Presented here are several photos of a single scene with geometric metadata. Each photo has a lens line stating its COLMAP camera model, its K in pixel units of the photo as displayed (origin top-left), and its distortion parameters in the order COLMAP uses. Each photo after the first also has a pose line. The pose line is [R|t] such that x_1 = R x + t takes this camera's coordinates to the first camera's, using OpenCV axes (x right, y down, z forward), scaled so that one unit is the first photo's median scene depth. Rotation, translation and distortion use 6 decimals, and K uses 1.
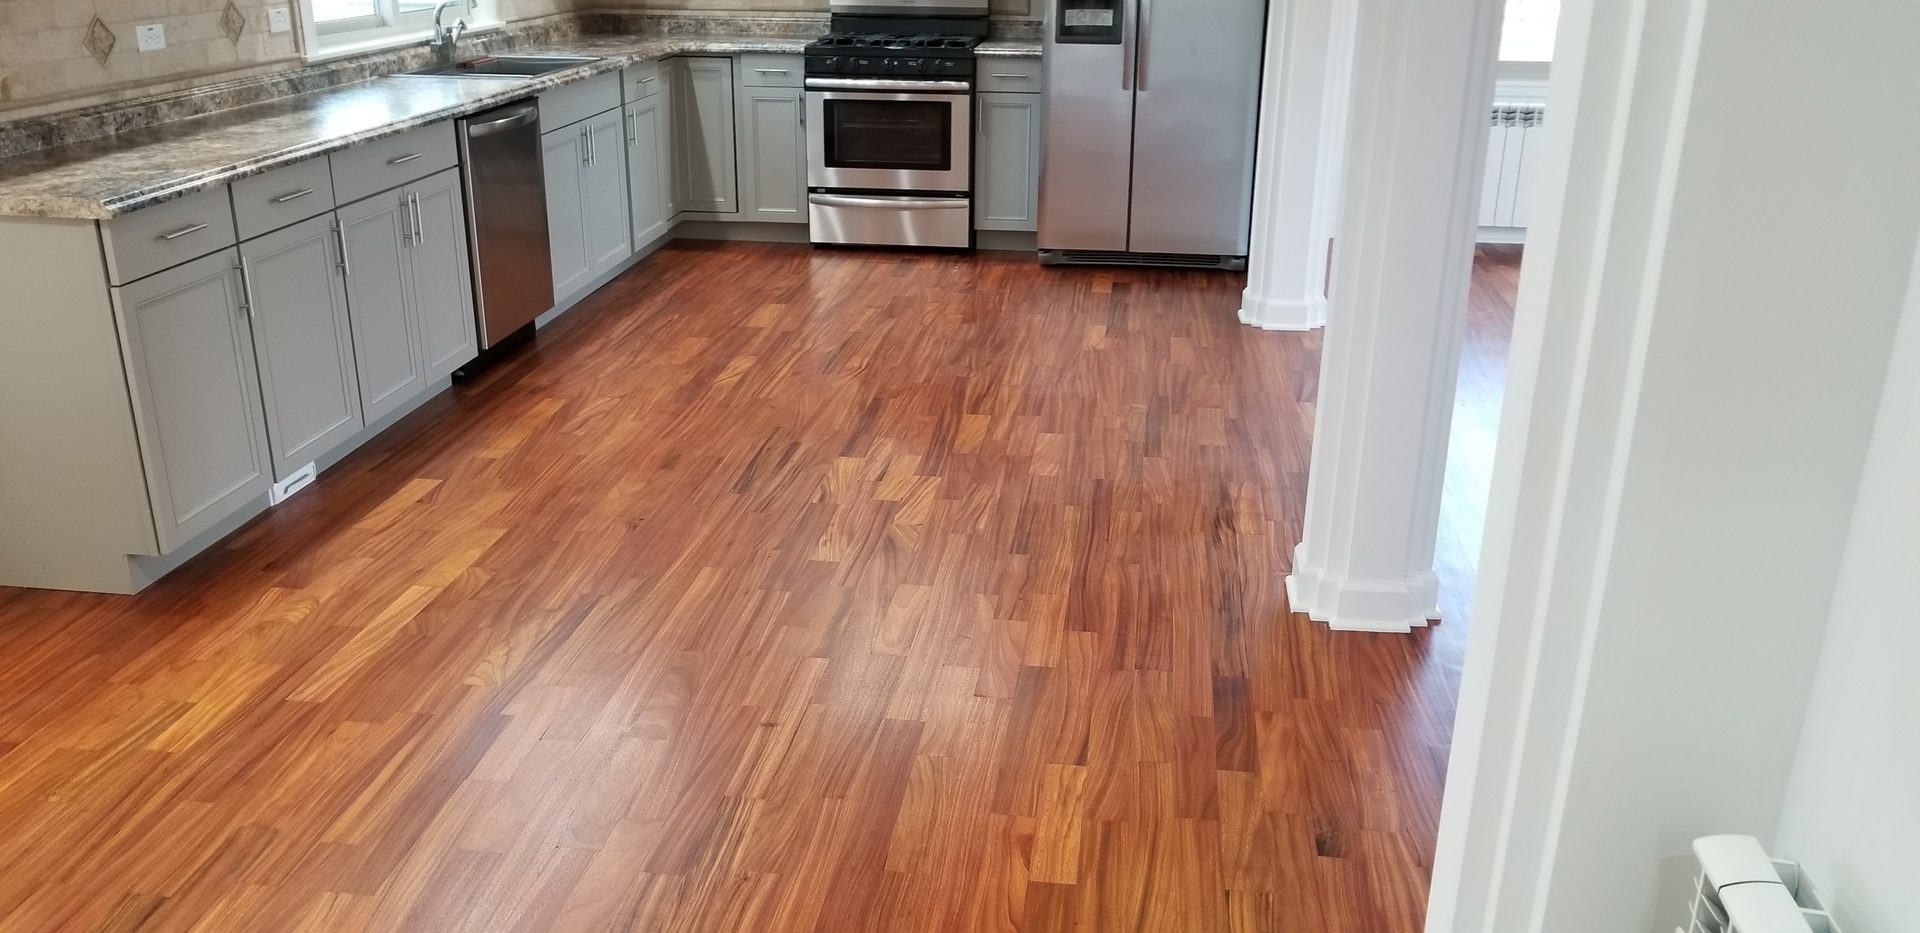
lens RADIAL K [[1503.1, 0, 934.7], [0, 1503.1, 469.8], [0, 0, 1]] dist [-0.003407, -0.007378]
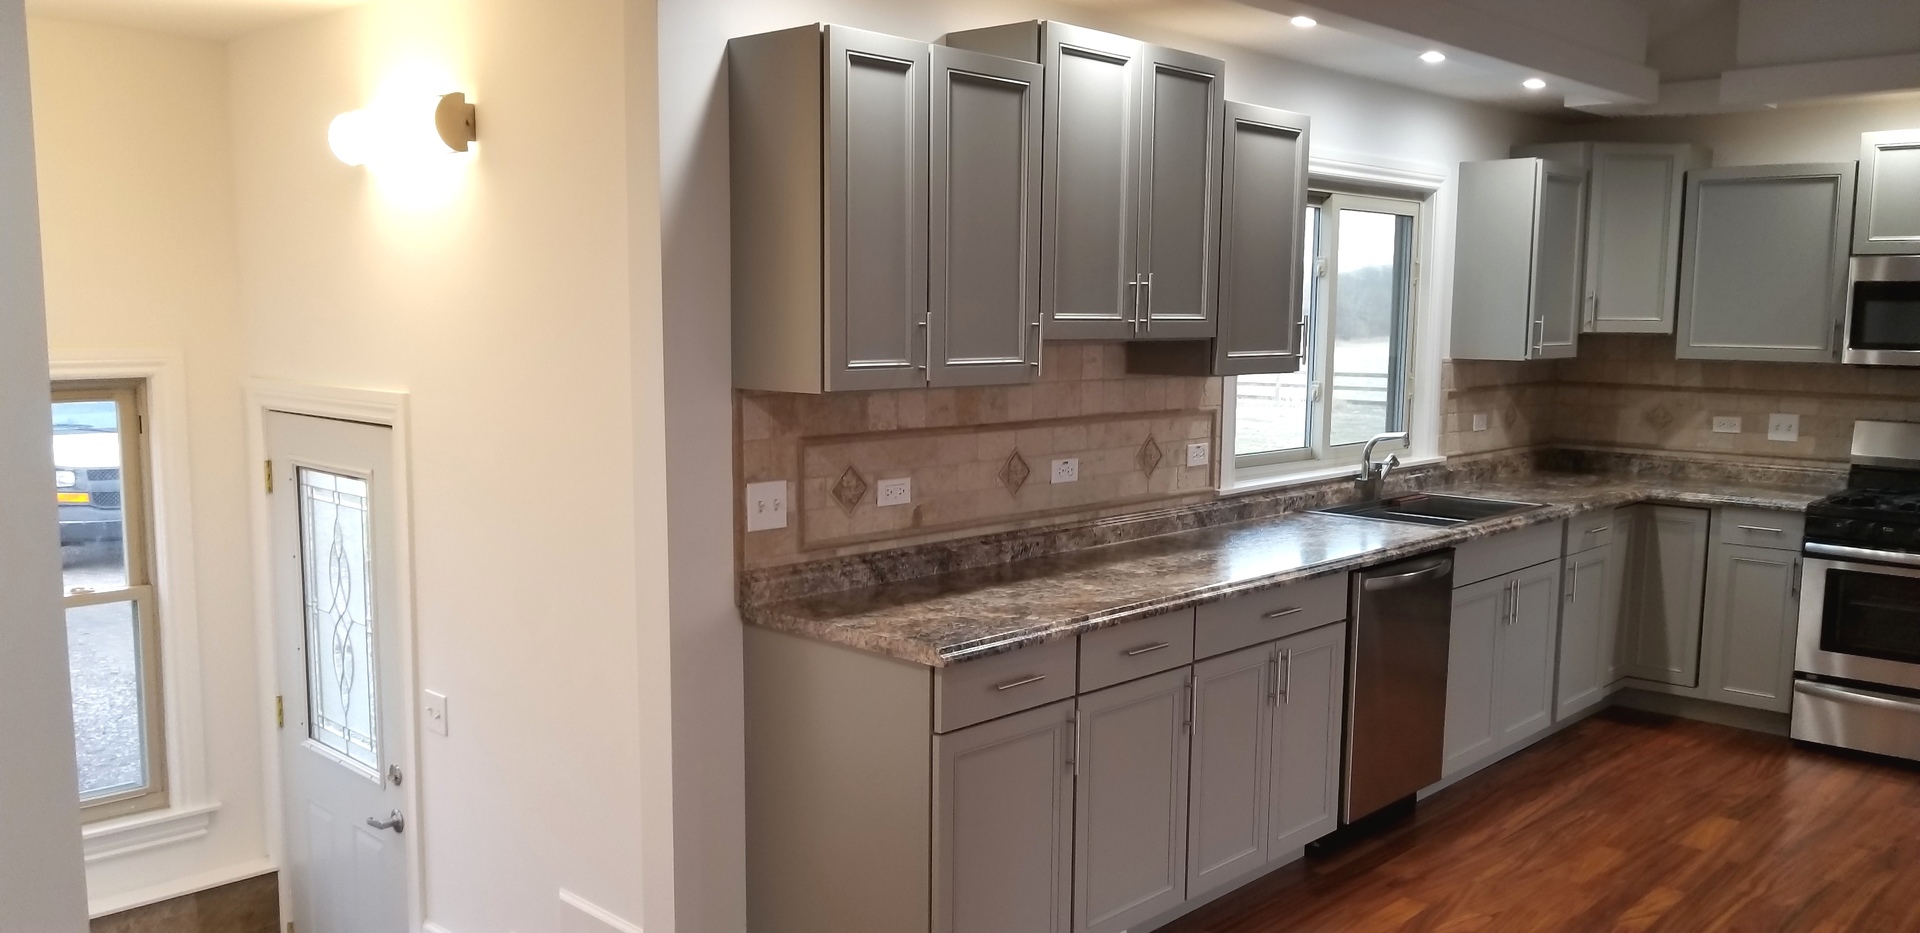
lens RADIAL K [[1488.2, 0, 958.8], [0, 1488.2, 504.6], [0, 0, 1]] dist [-0.014612, -0.008325]
pose [[0.812316, 0.076109, -0.578230, 0.005344], [-0.206282, 0.964855, -0.162793, -0.061102], [0.545518, 0.251518, 0.799468, 0.110278]]
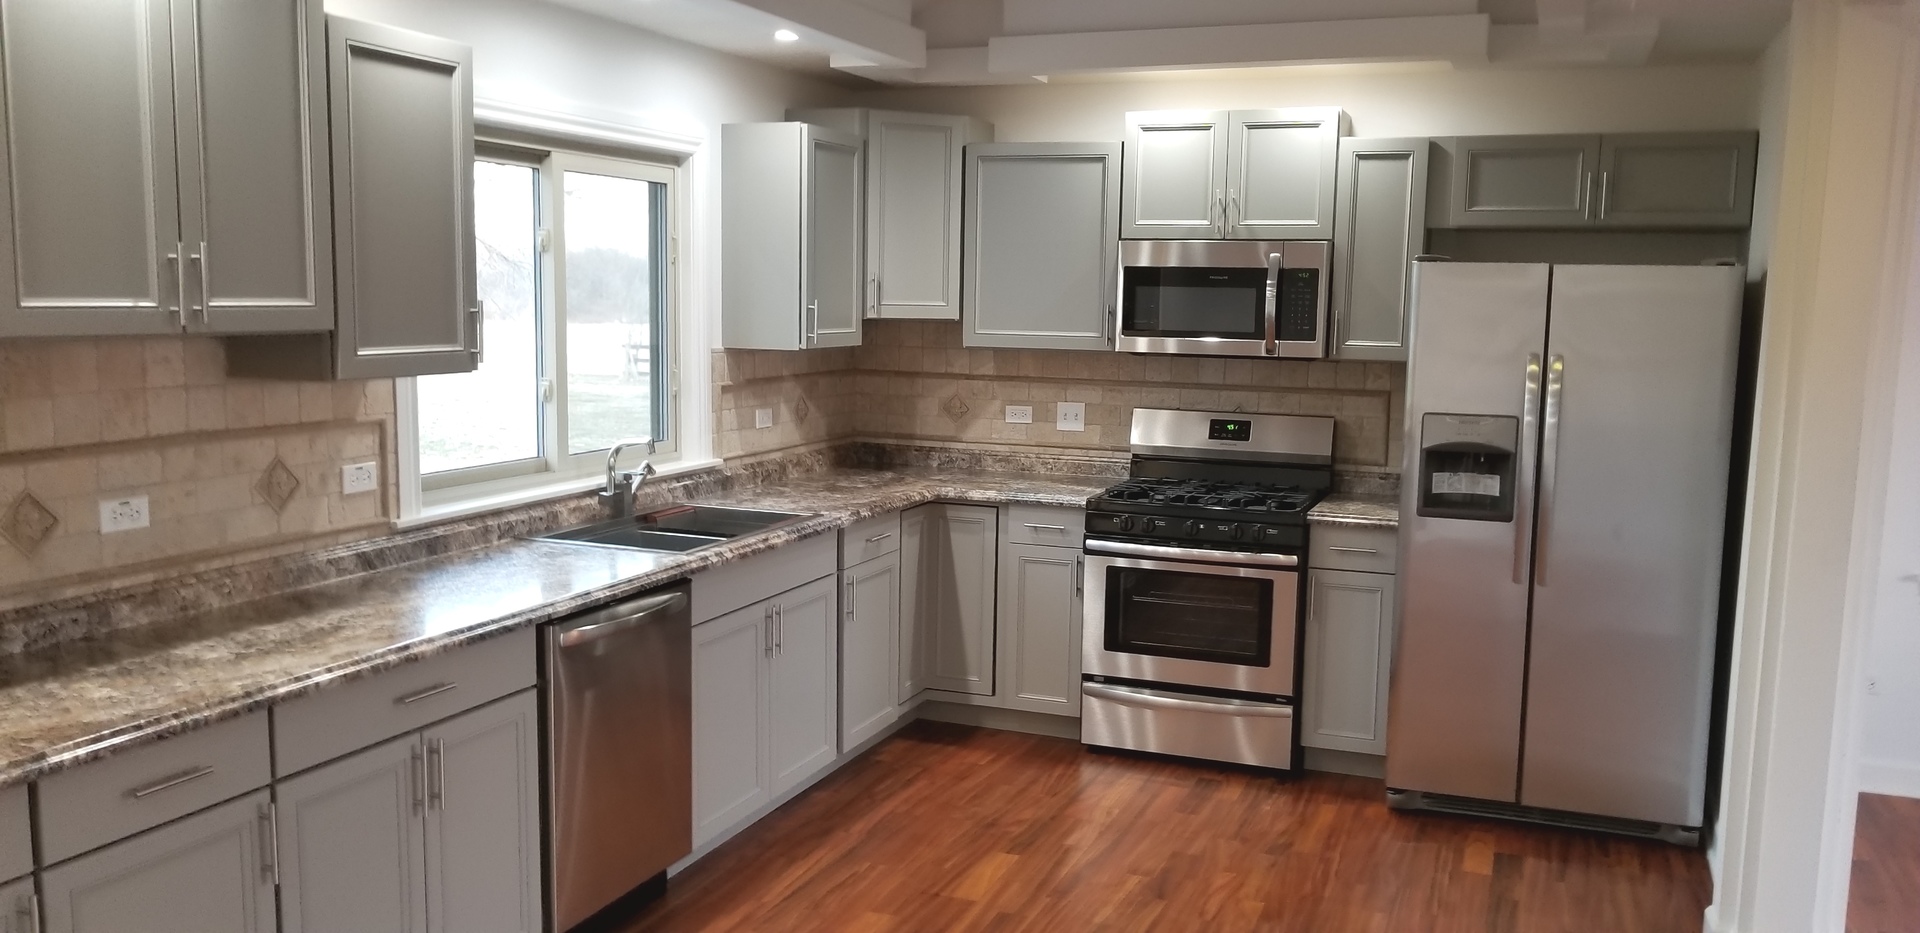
lens RADIAL K [[1498.8, 0, 968.4], [0, 1498.8, 485.7], [0, 0, 1]] dist [0.001926, -0.003025]
pose [[0.973363, 0.040564, -0.225651, 0.034051], [-0.091142, 0.971572, -0.218495, -0.127526], [0.210373, 0.233242, 0.949390, 0.274046]]
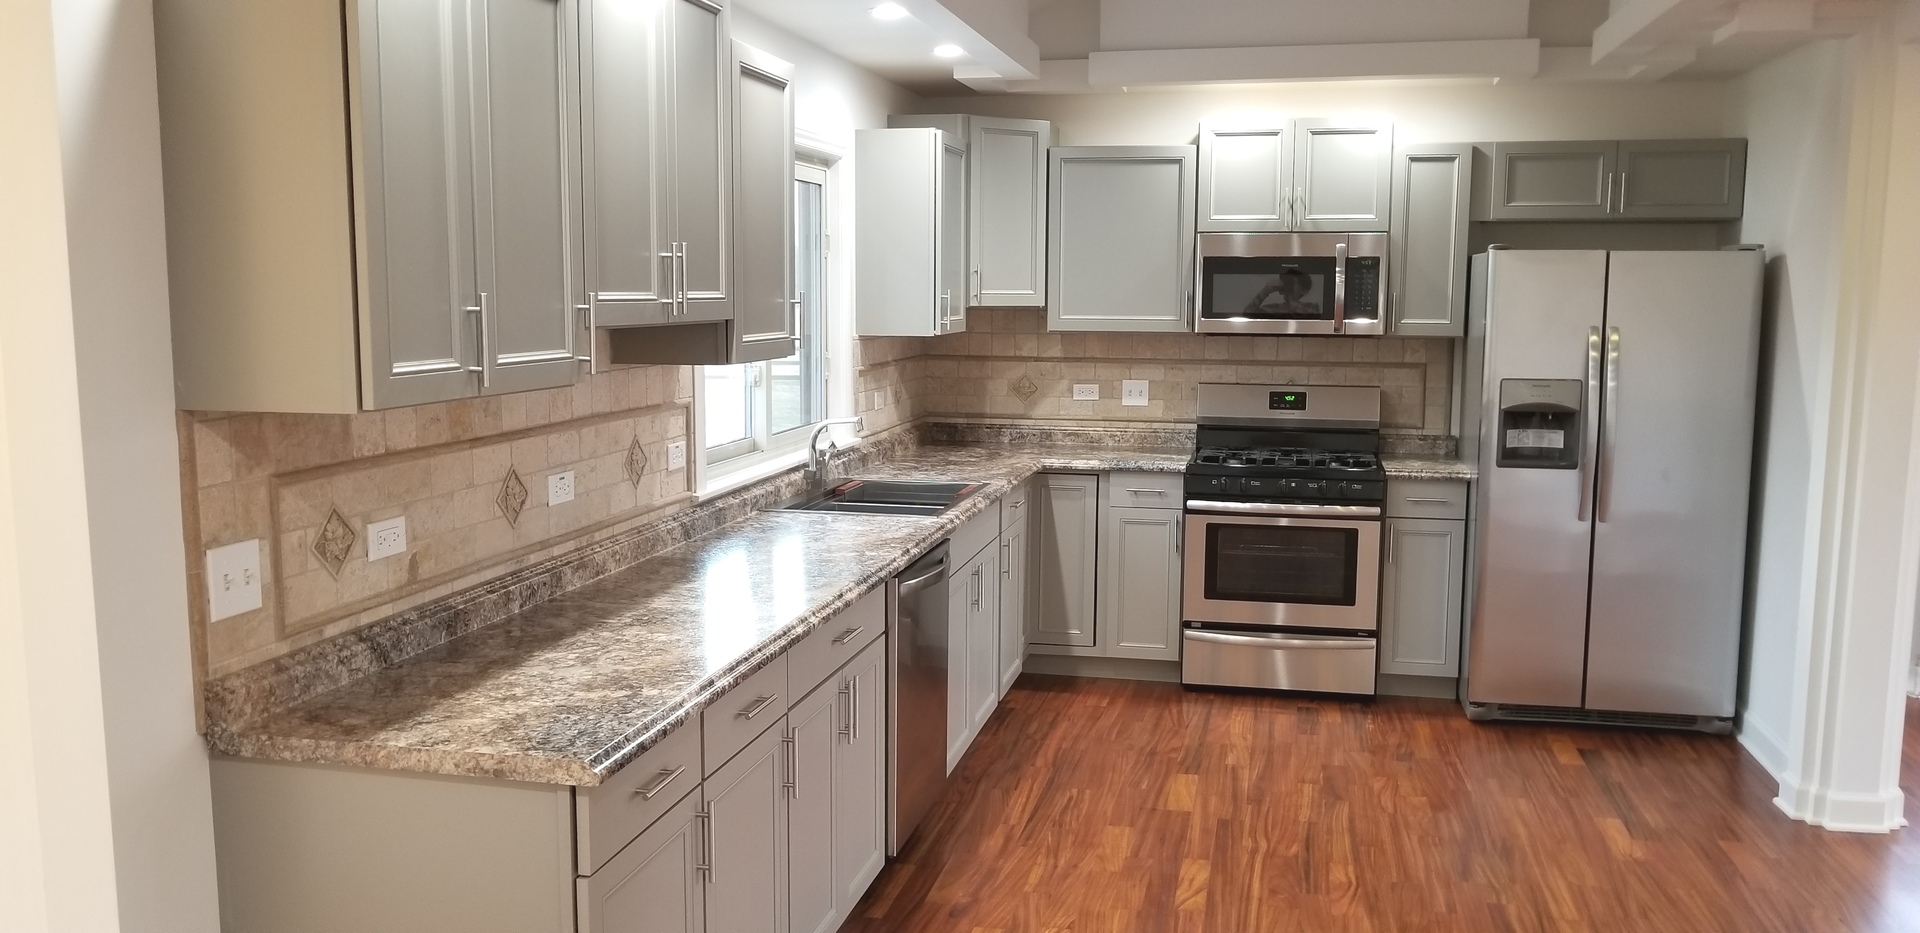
lens RADIAL K [[1498.9, 0, 960.0], [0, 1498.9, 466.5], [0, 0, 1]] dist [-0.005487, -0.004683]
pose [[0.997174, 0.008282, -0.074667, -0.175123], [-0.025624, 0.971798, -0.234420, -0.081355], [0.070620, 0.235671, 0.969264, 0.158031]]
